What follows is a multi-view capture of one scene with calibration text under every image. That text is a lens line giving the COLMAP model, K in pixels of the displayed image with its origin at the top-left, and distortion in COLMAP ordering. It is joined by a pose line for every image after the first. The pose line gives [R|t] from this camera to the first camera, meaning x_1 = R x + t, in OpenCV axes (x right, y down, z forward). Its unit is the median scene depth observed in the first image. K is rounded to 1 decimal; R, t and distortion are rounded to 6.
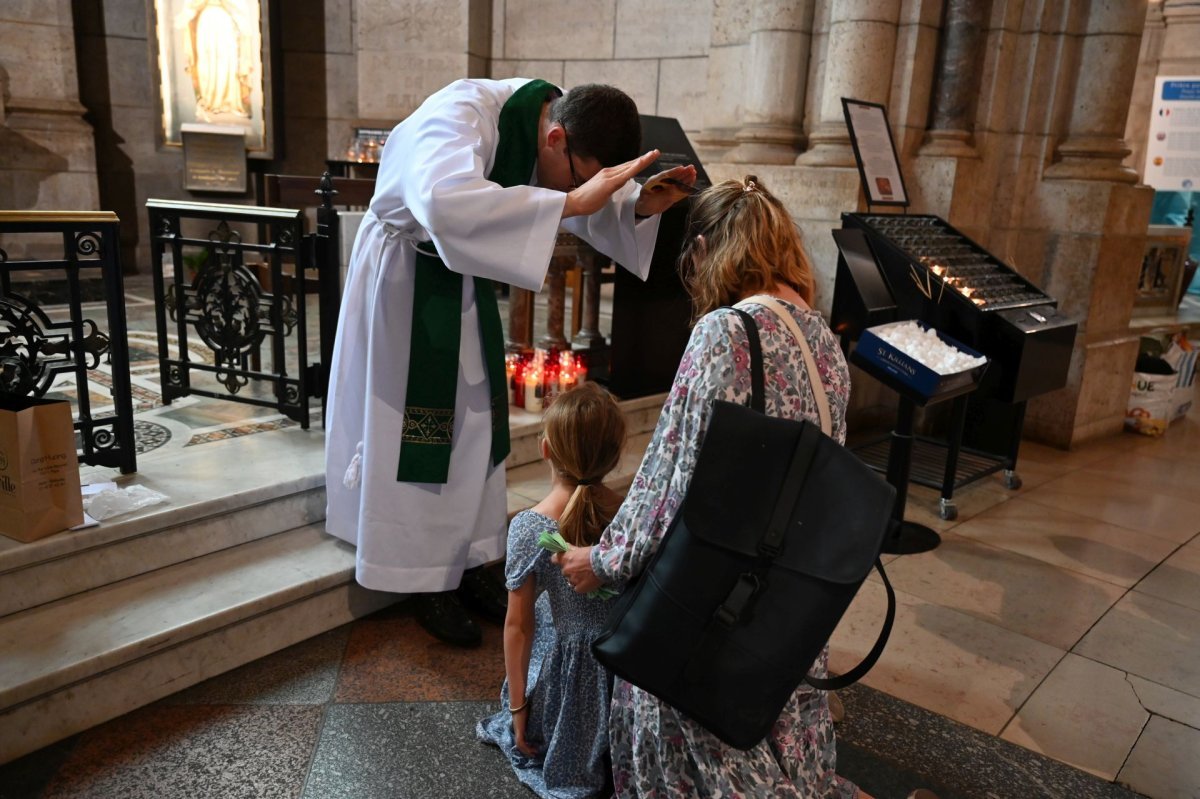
lens RADIAL K [[858.0, 0, 614.2], [0, 858.0, 402.1], [0, 0, 1]] dist [-0.004033, 0.001072]
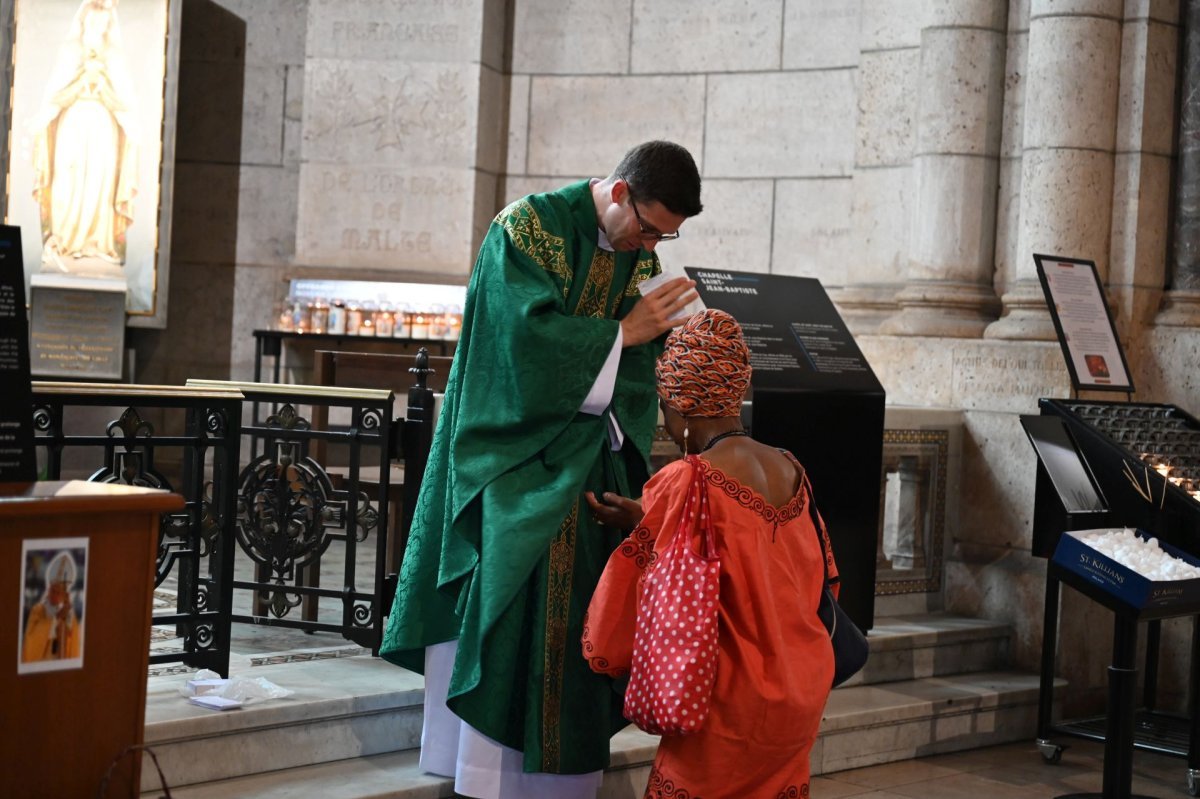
lens RADIAL K [[2828.6, 0, 600.0], [0, 2828.6, 399.5], [0, 0, 1]] dist [0.006376, -0.190496]
pose [[0.999409, -0.000951, 0.034348, -0.184086], [0.009243, 0.970212, -0.242081, 0.333996], [-0.033094, 0.242255, 0.969648, -1.237645]]
